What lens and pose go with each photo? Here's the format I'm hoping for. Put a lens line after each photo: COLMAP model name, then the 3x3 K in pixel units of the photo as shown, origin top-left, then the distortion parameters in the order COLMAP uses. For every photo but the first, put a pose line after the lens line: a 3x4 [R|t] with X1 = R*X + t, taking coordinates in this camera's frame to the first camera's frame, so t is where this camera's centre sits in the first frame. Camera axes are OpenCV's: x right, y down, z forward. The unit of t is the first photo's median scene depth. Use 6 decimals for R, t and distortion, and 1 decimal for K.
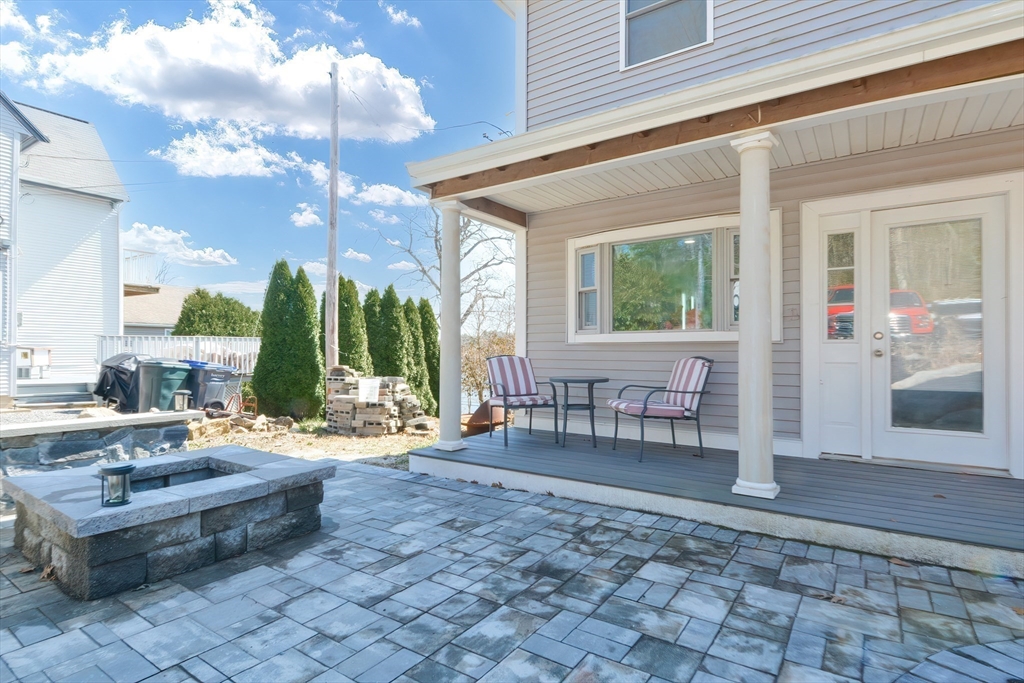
lens RADIAL K [[511.7, 0, 480.1], [0, 511.7, 342.9], [0, 0, 1]] dist [0.021179, -0.013592]
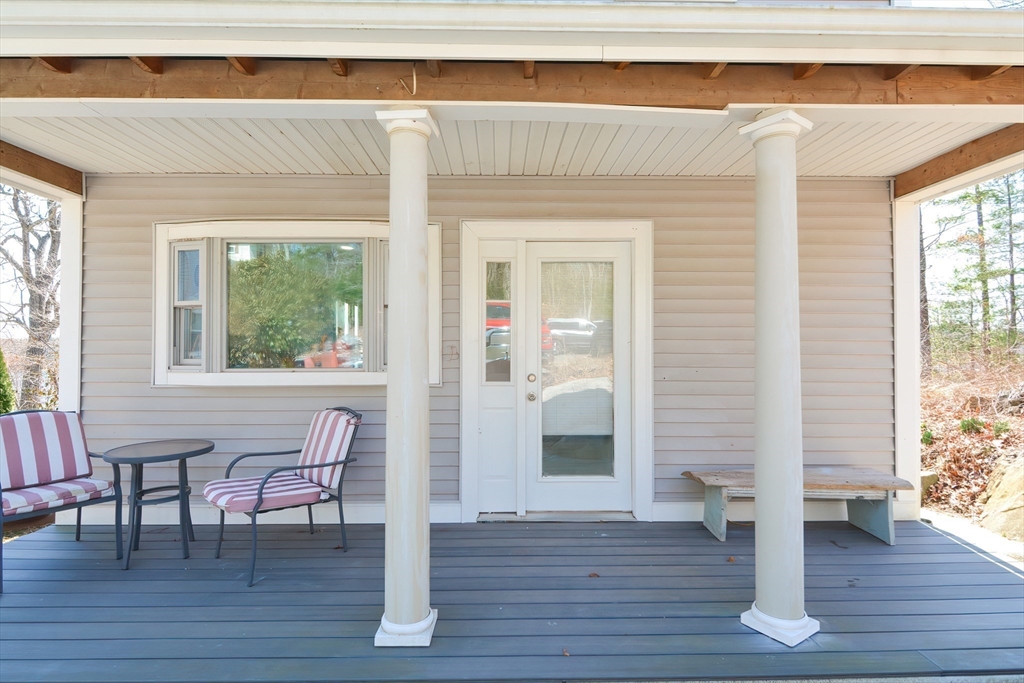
lens RADIAL K [[521.2, 0, 498.0], [0, 521.2, 340.6], [0, 0, 1]] dist [-0.001953, -0.001125]
pose [[0.800617, 0.005262, 0.599153, 0.144755], [-0.005611, 0.999983, -0.001286, -0.066716], [-0.599150, -0.002332, 0.800634, 0.251315]]
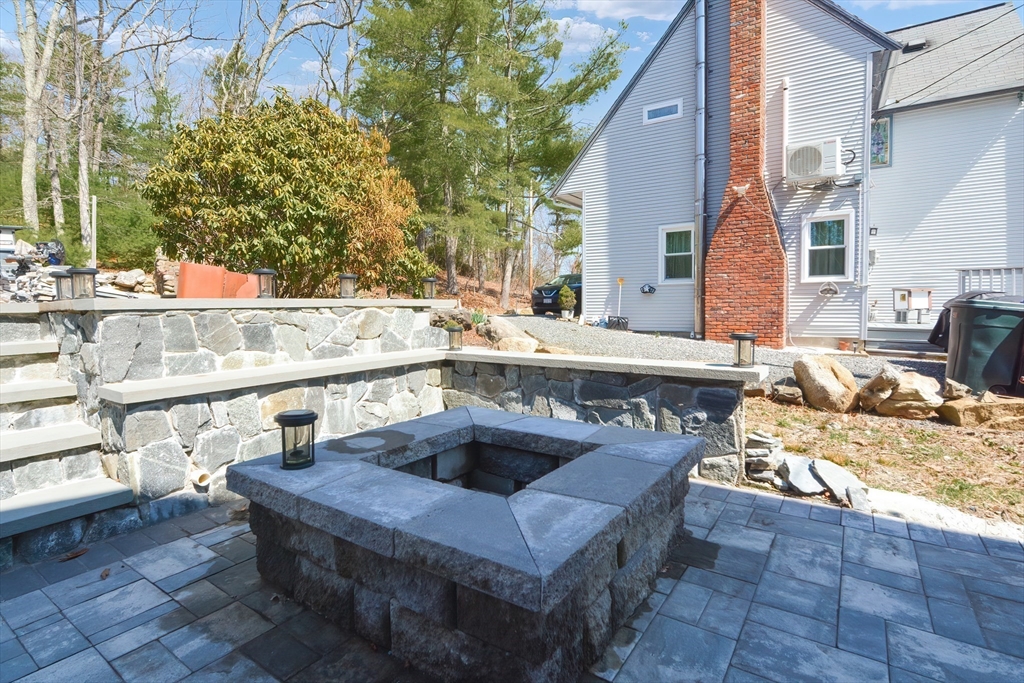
lens RADIAL K [[517.8, 0, 512.0], [0, 517.8, 341.5], [0, 0, 1]] dist [0.000085, -0.000205]
pose [[0.068880, 0.073249, -0.994932, 0.009466], [0.022114, 0.996944, 0.074928, 0.046224], [0.997380, -0.027163, 0.067049, 0.622621]]
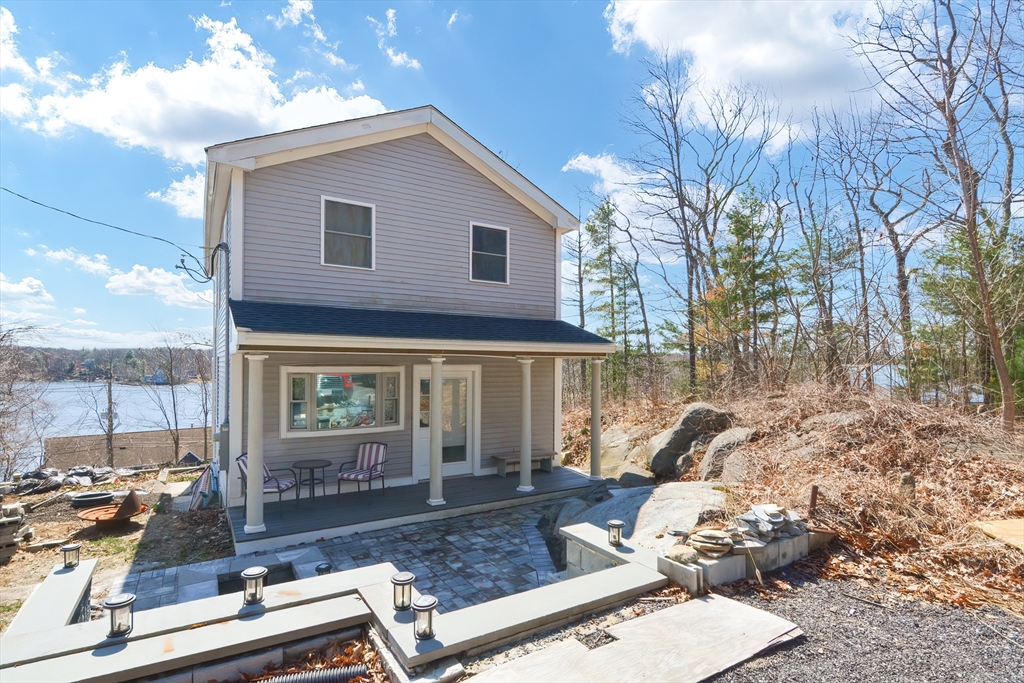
lens RADIAL K [[525.8, 0, 515.8], [0, 525.8, 361.4], [0, 0, 1]] dist [-0.000441, -0.000385]
pose [[0.376195, 0.003884, 0.926532, -1.107167], [-0.014304, 0.999896, 0.001616, -0.264431], [-0.926430, -0.013861, 0.376211, -0.187614]]
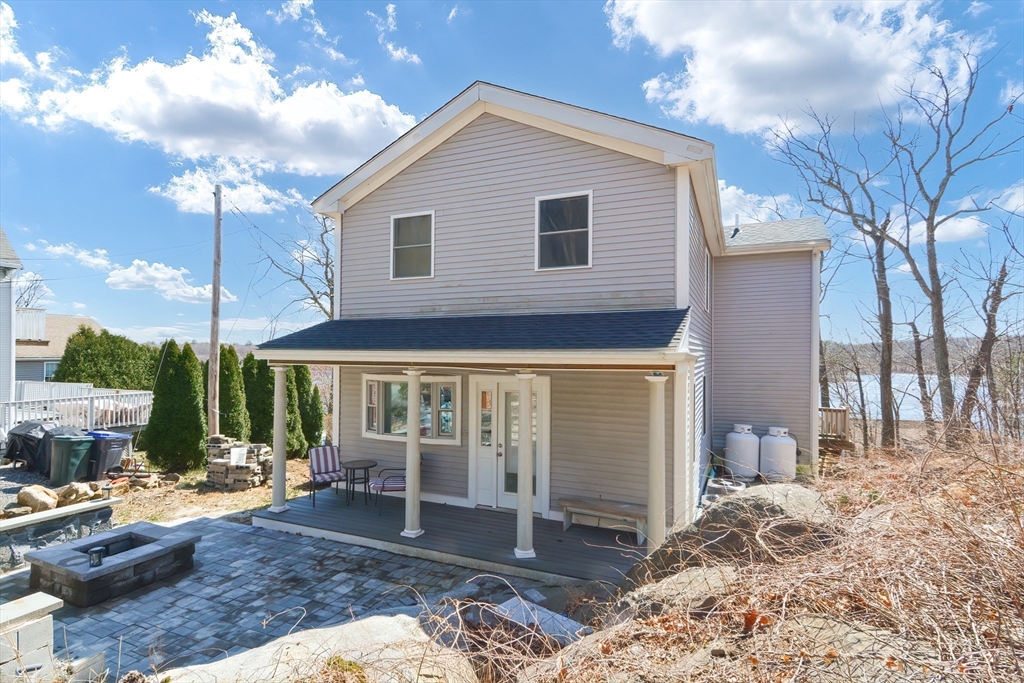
lens RADIAL K [[504.5, 0, 477.6], [0, 504.5, 342.6], [0, 0, 1]] dist [-0.000769, -0.000729]
pose [[0.983453, 0.004800, 0.181101, 0.282717], [-0.003032, 0.999945, -0.010037, -0.334167], [-0.181140, 0.009322, 0.983413, -0.771378]]
